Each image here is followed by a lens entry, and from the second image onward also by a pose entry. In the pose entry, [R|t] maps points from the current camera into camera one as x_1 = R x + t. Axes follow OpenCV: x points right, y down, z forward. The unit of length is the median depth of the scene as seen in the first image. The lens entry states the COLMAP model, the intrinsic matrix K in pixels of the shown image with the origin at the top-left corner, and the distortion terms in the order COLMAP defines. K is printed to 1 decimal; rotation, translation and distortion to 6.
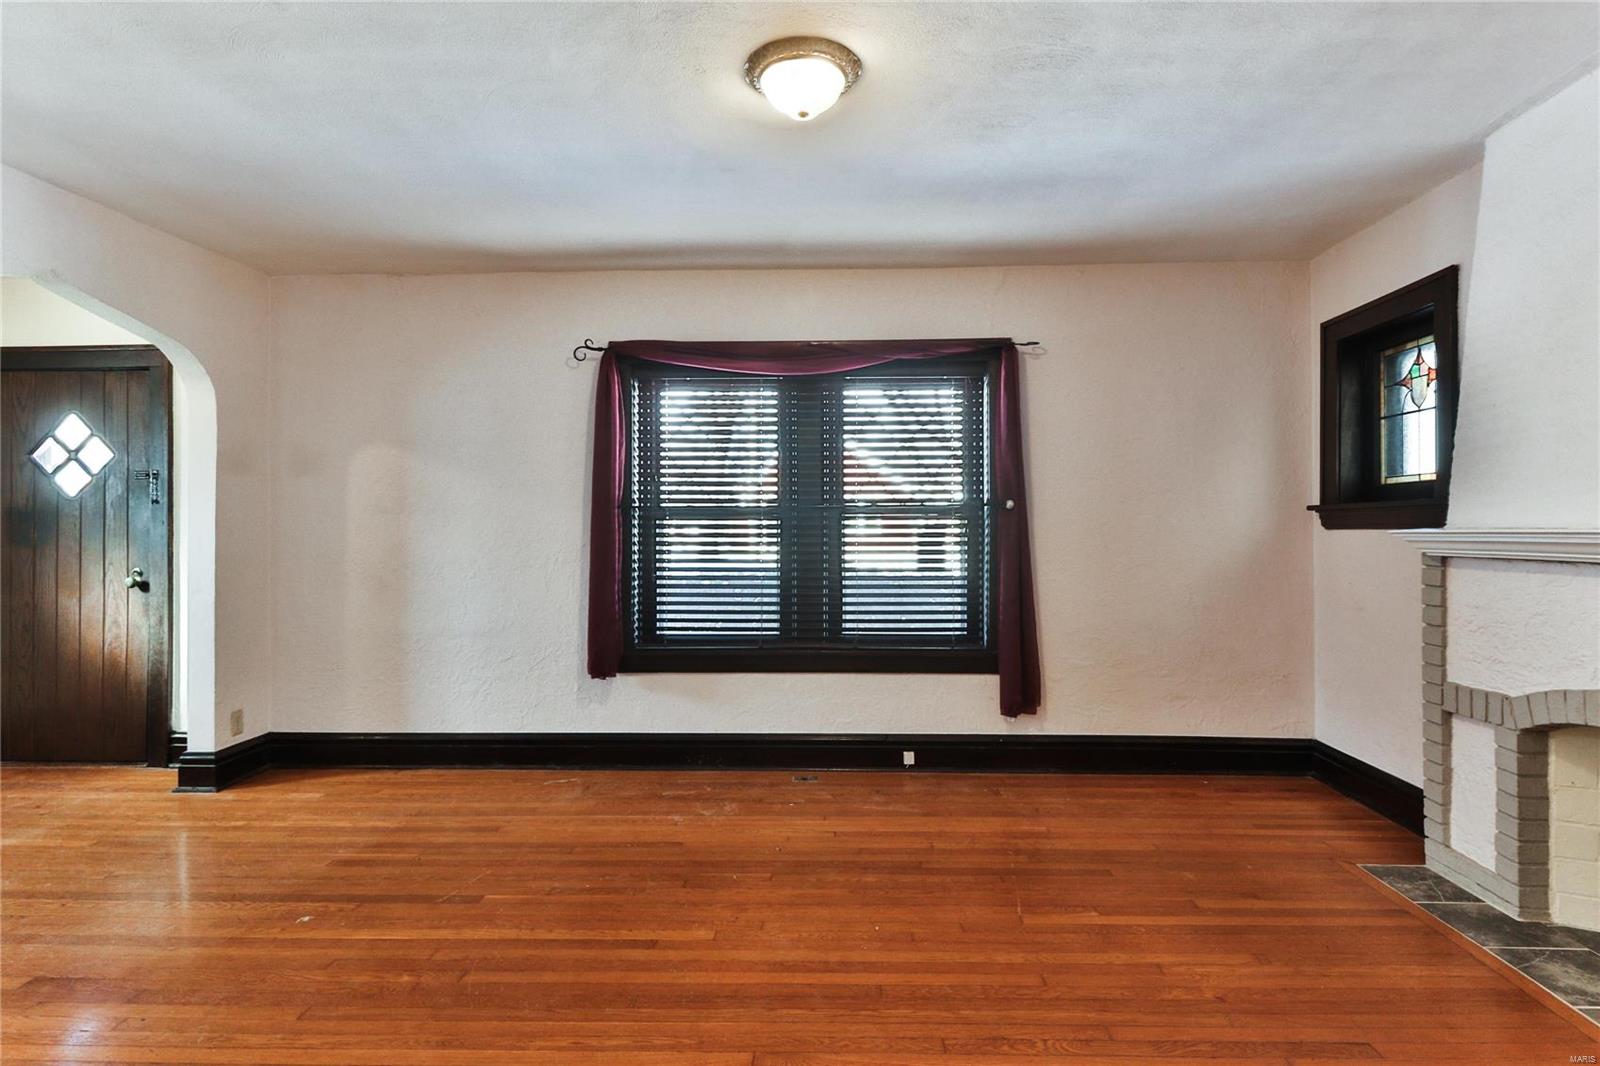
lens RADIAL K [[825.7, 0, 820.5], [0, 825.7, 532.0], [0, 0, 1]] dist [0.017679, -0.007386]
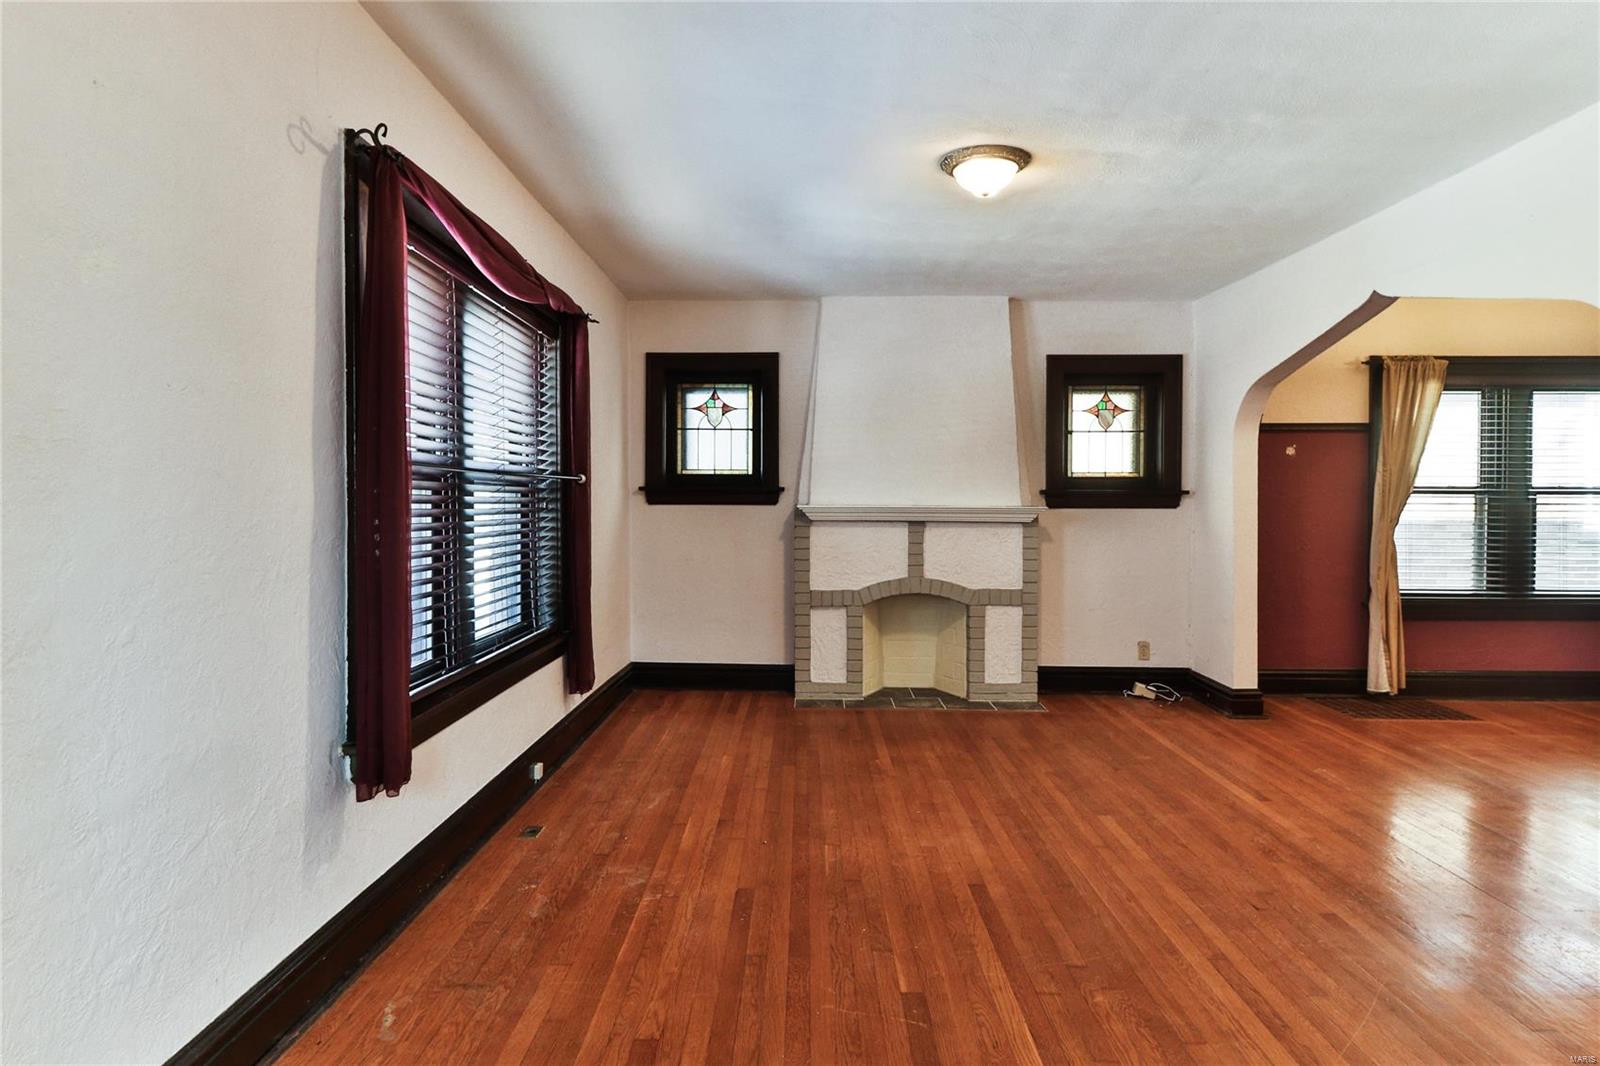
lens RADIAL K [[887.0, 0, 793.2], [0, 887.0, 508.4], [0, 0, 1]] dist [0.011757, -0.006780]
pose [[-0.016507, -0.002937, 0.999859, -0.957161], [-0.002557, 0.999993, 0.002896, -0.002274], [-0.999860, -0.002509, -0.016514, 0.882490]]
